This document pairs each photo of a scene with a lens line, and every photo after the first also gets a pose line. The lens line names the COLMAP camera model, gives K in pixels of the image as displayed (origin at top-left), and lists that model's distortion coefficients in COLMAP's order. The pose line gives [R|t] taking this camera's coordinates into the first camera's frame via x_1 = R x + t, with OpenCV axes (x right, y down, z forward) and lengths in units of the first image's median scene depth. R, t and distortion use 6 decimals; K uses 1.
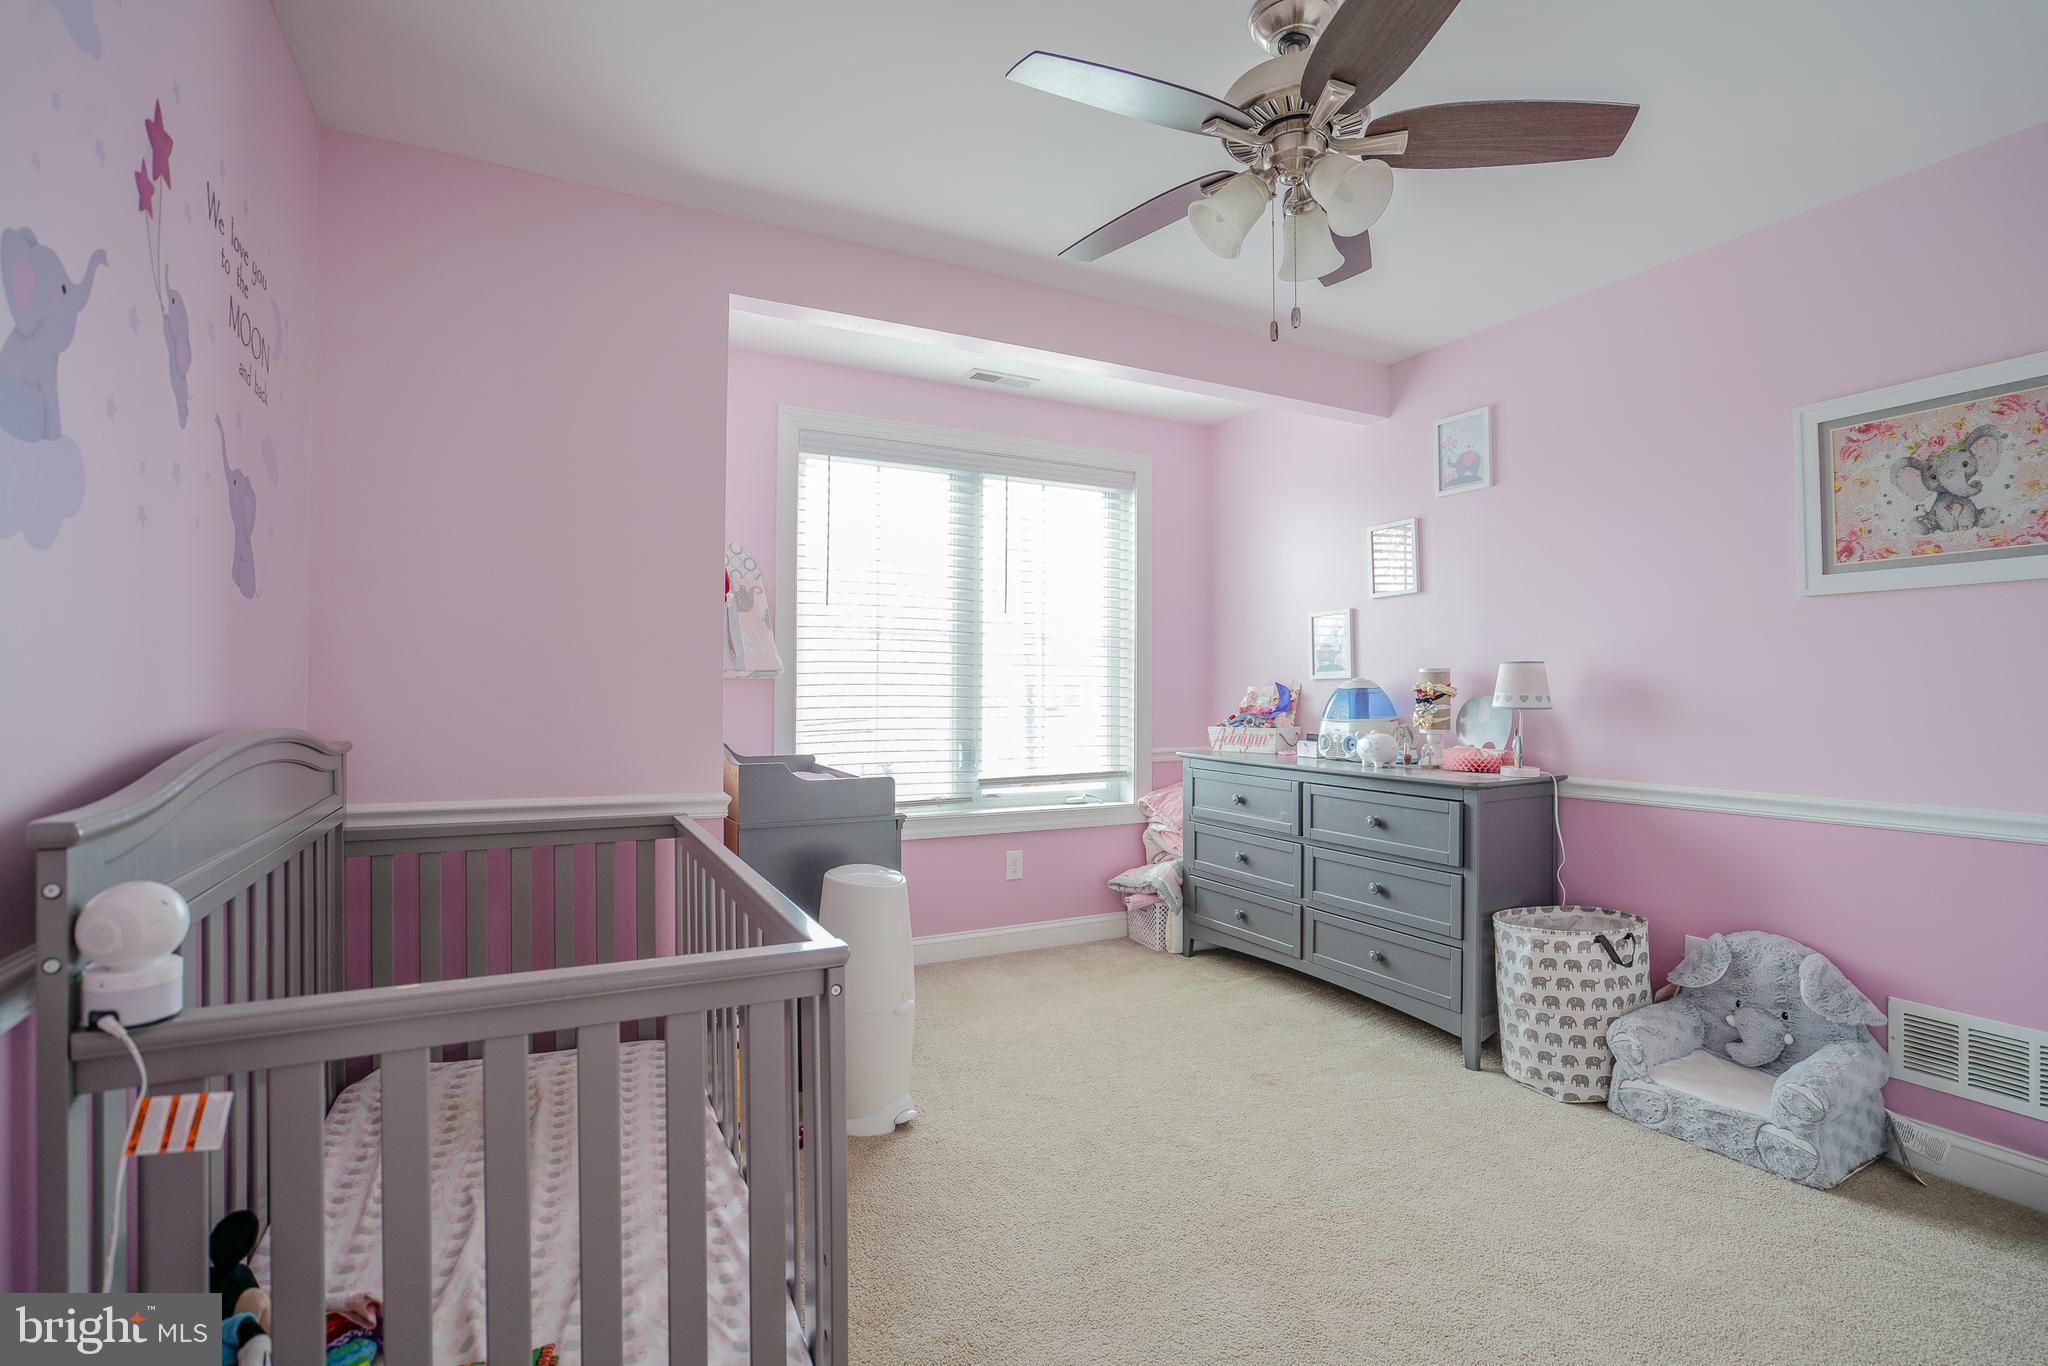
lens RADIAL K [[978.4, 0, 1029.5], [0, 978.4, 660.9], [0, 0, 1]] dist [-0.052652, 0.027033]
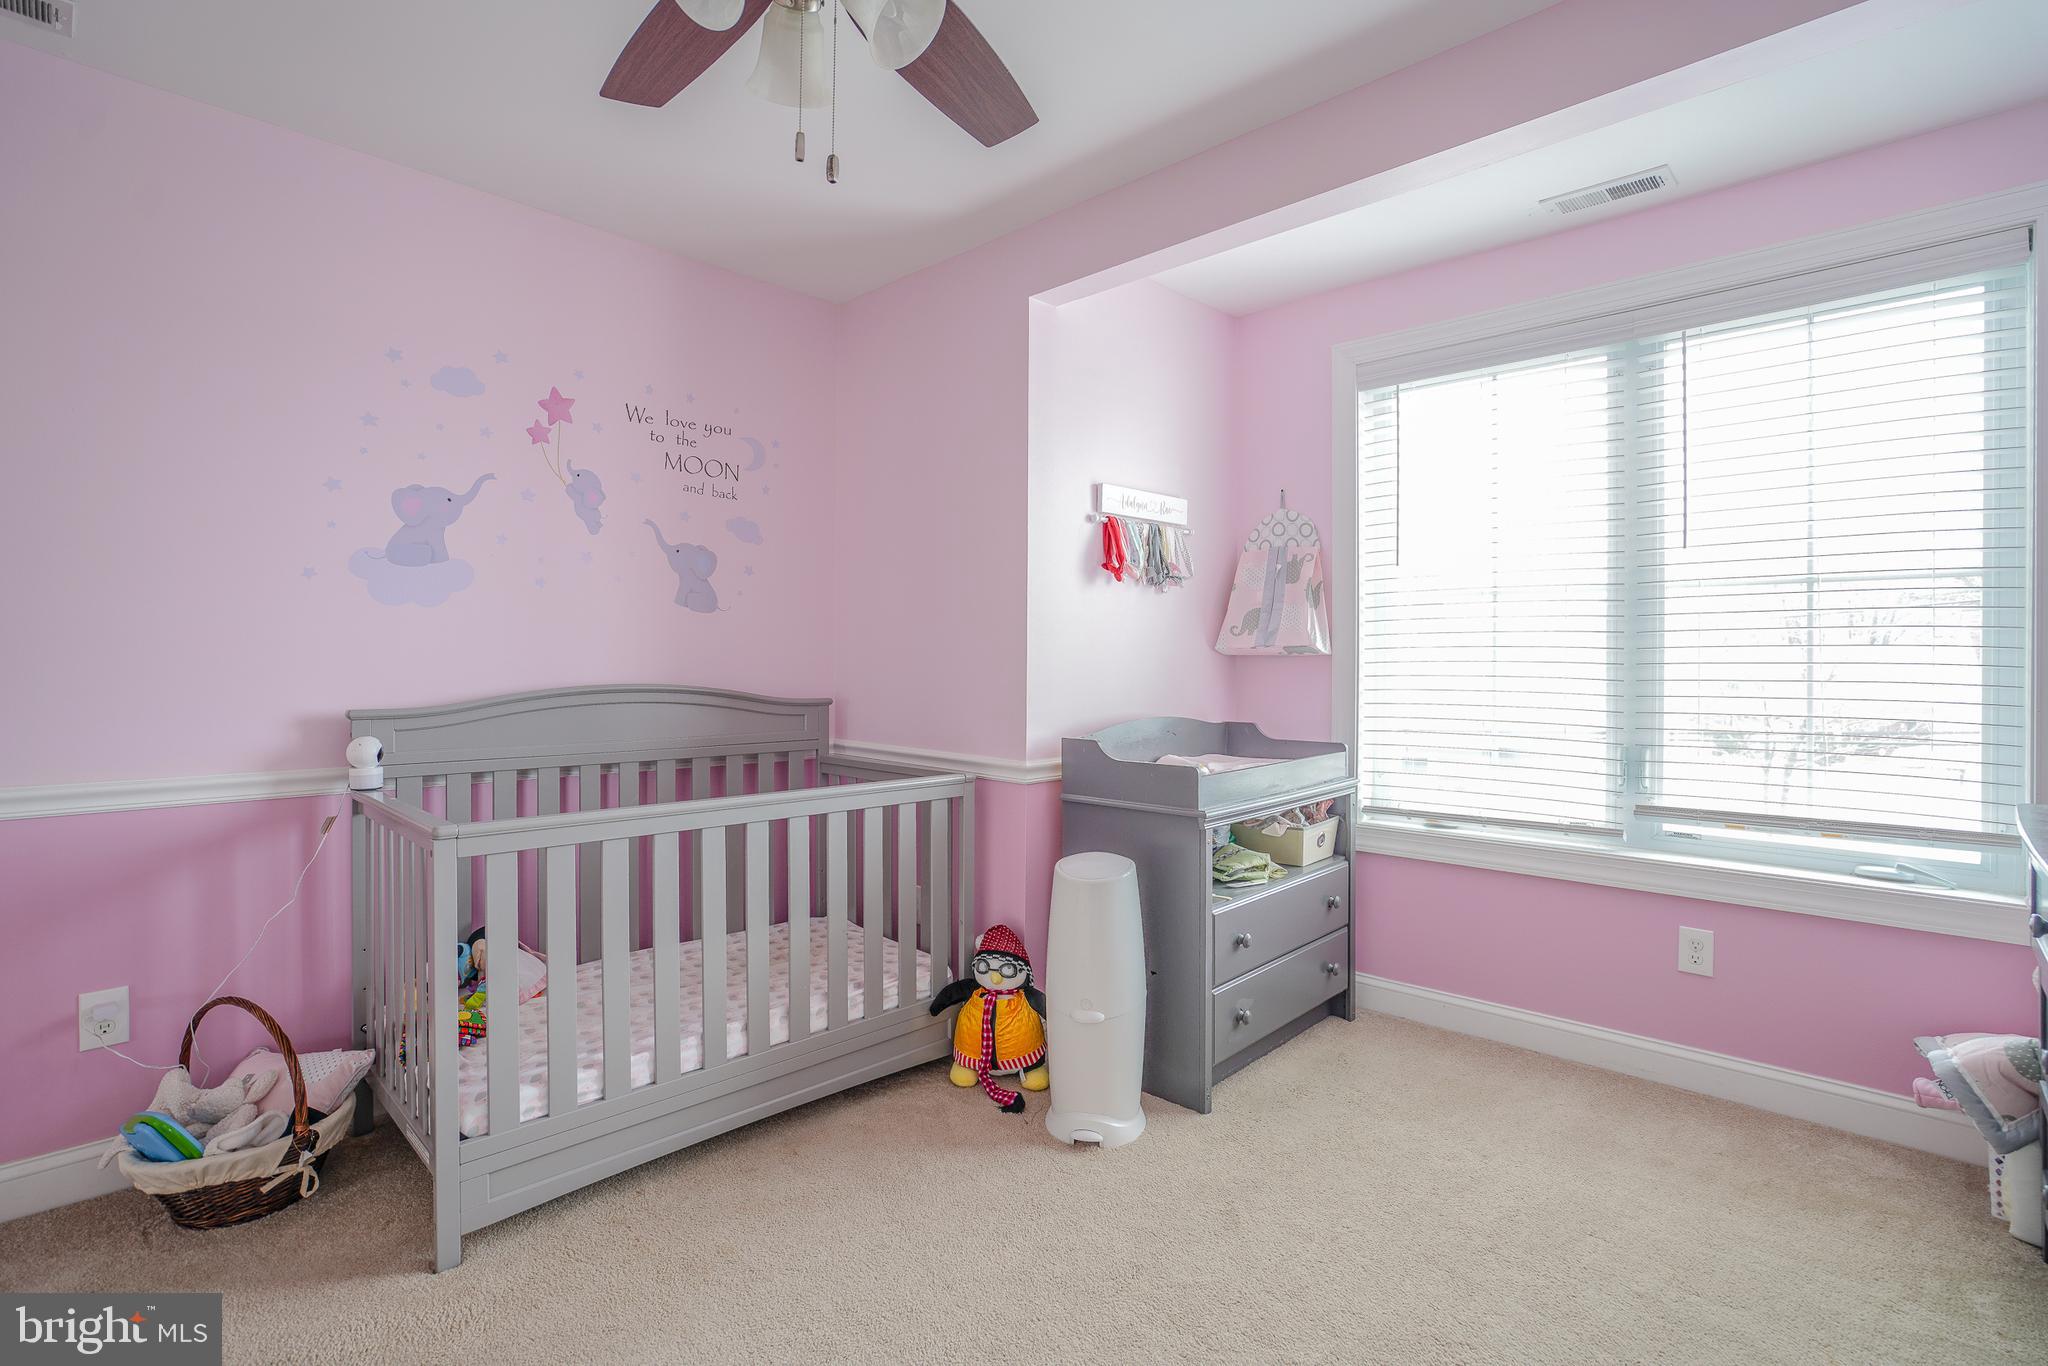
lens RADIAL K [[978.4, 0, 1029.5], [0, 978.4, 660.9], [0, 0, 1]] dist [-0.052652, 0.027033]
pose [[0.304405, -0.000181, -0.952543, 0.443577], [0.024934, 0.999659, 0.007779, 0.008388], [0.952216, -0.026119, 0.304306, 0.418756]]
